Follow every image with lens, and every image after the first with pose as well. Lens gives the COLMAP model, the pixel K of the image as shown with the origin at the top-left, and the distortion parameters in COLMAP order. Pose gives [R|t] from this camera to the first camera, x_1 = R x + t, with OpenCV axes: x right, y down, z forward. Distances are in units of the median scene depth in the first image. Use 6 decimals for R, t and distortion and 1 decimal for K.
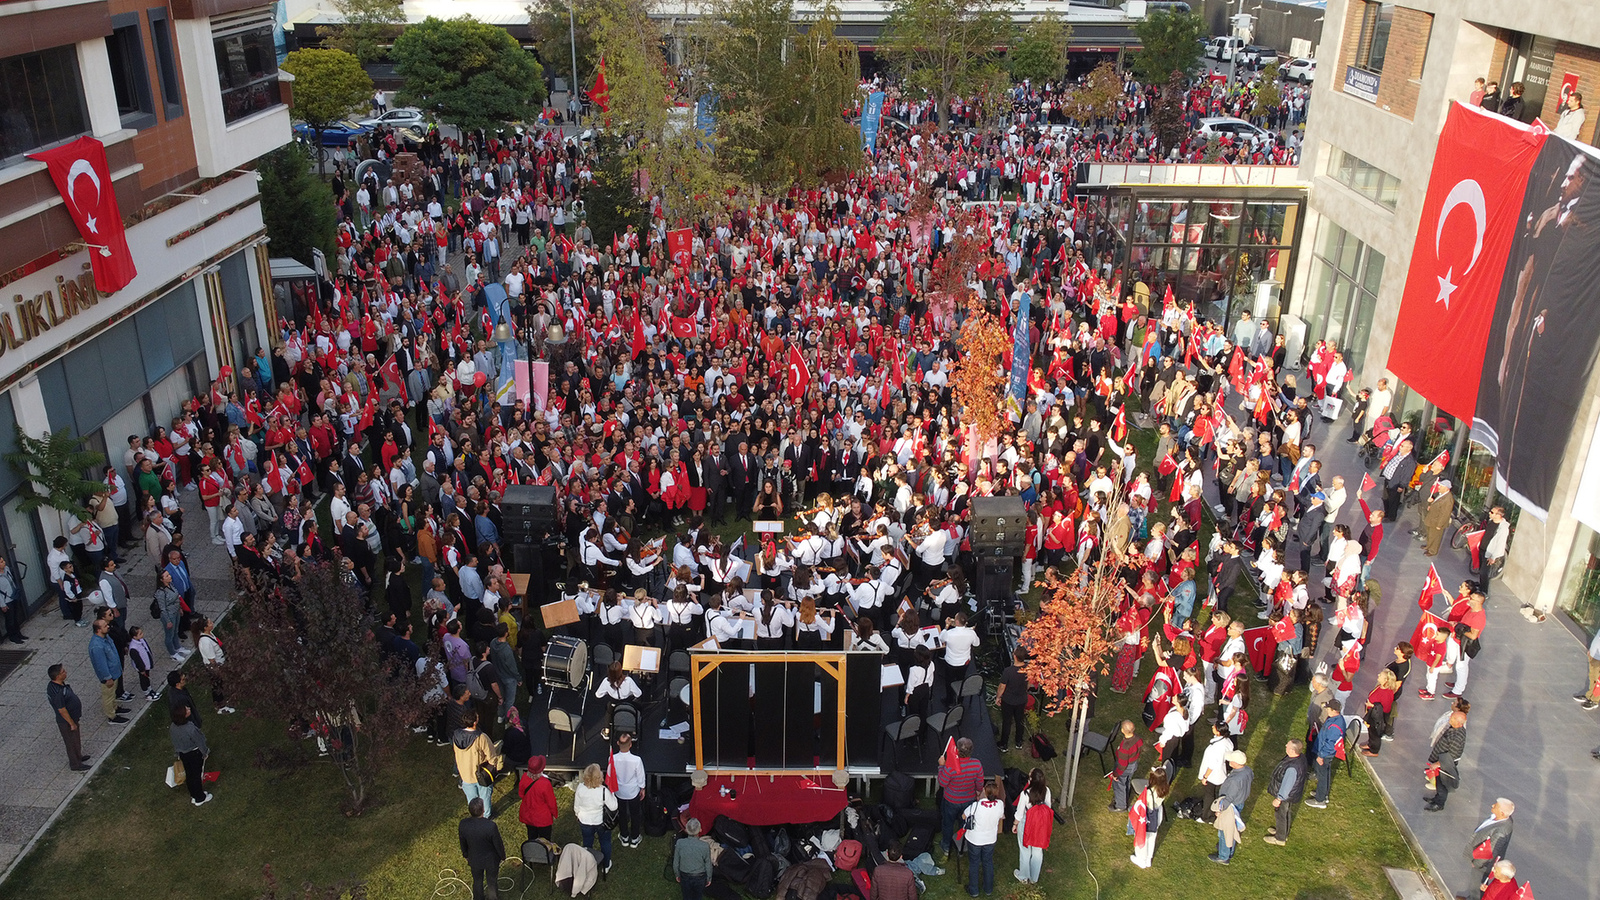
lens RADIAL K [[1328.1, 0, 741.8], [0, 1328.1, 490.3], [0, 0, 1]] dist [-0.002003, 0.002268]
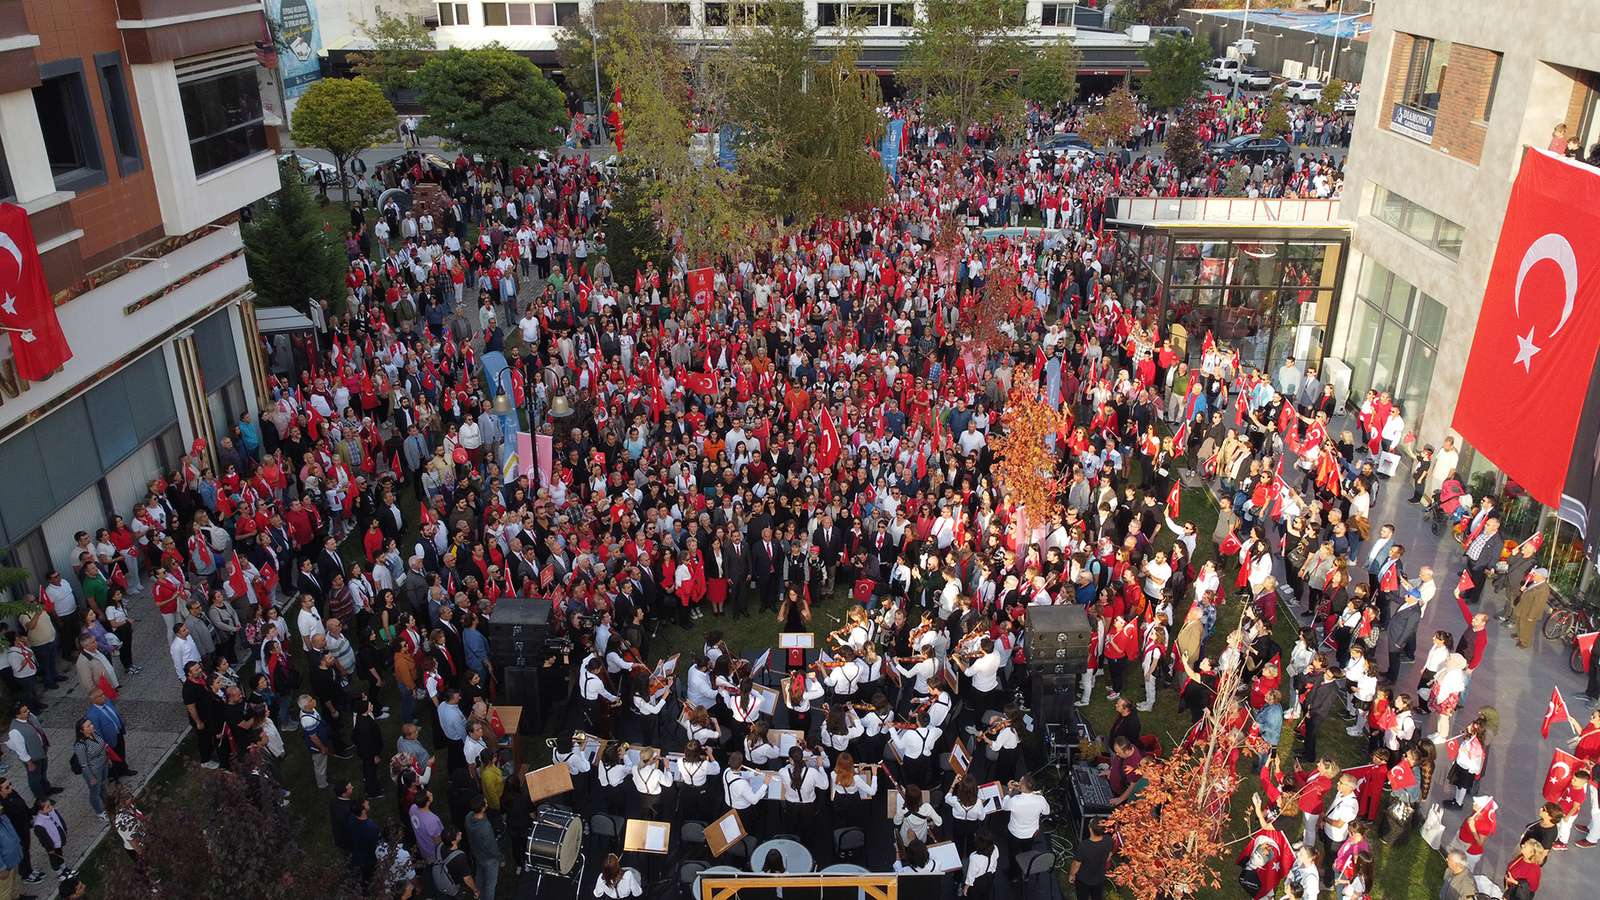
lens RADIAL K [[1212.3, 0, 800.0], [0, 1212.3, 450.0], [0, 0, 1]] dist [0.000167, -0.002891]
pose [[0.999620, -0.011149, 0.025196, 0.002838], [0.011475, 0.999852, -0.012820, -0.071285], [-0.025049, 0.013105, 0.999600, 0.157284]]
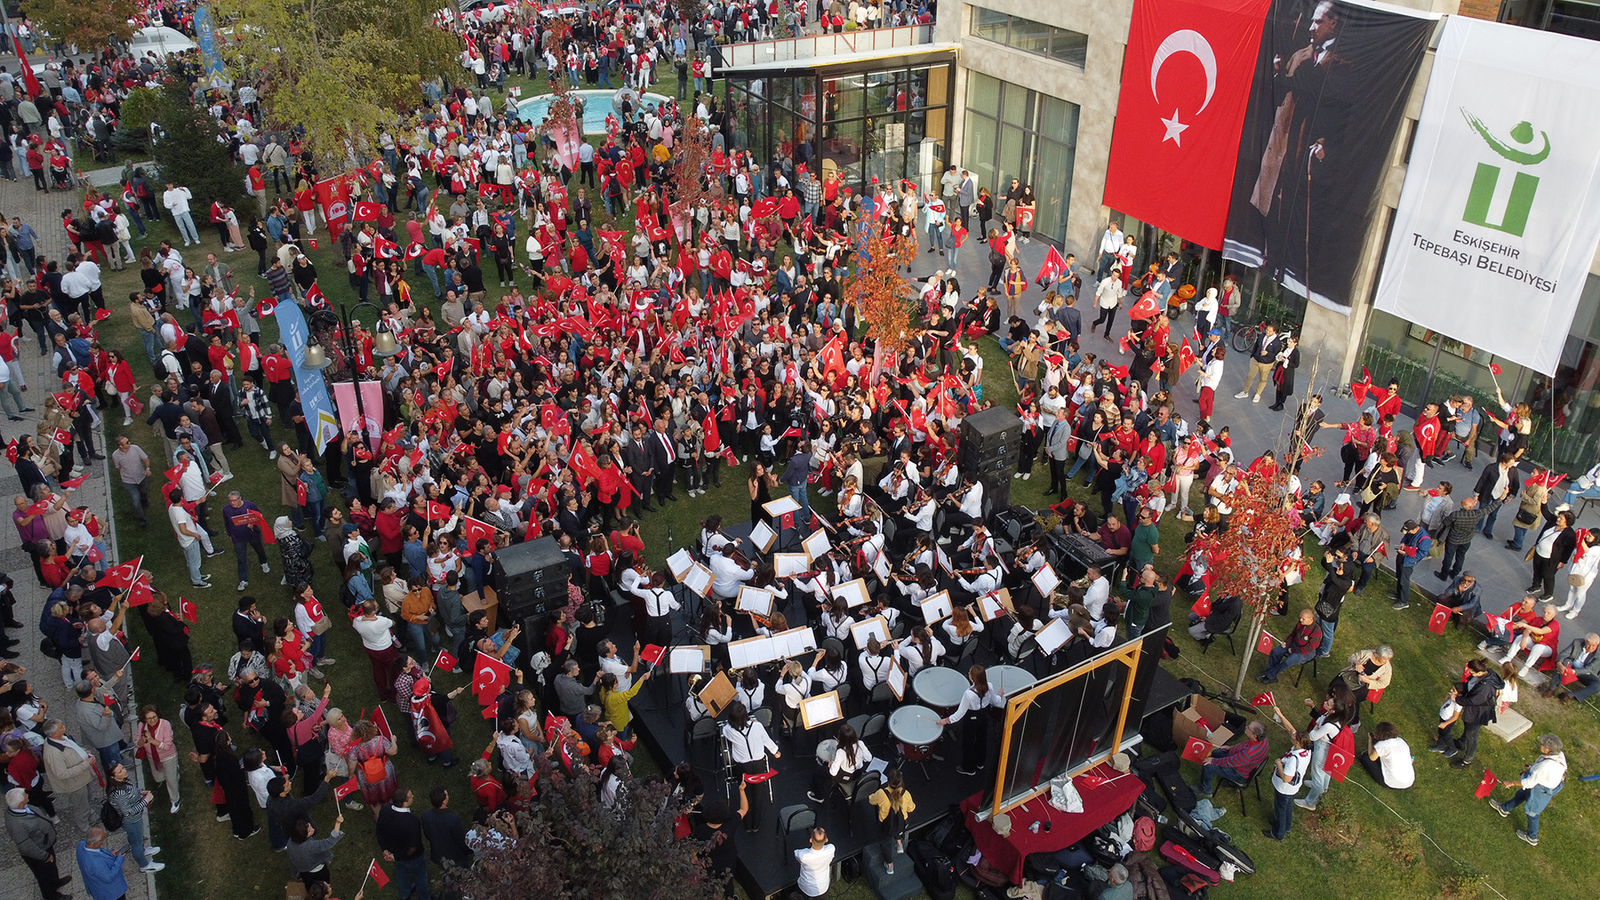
lens RADIAL K [[1212.3, 0, 800.0], [0, 1212.3, 450.0], [0, 0, 1]] dist [0.000167, -0.002891]
pose [[0.844253, -0.267100, 0.464645, -0.273724], [0.222952, 0.963419, 0.148718, -0.103678], [-0.487370, -0.021962, 0.872919, 0.223646]]
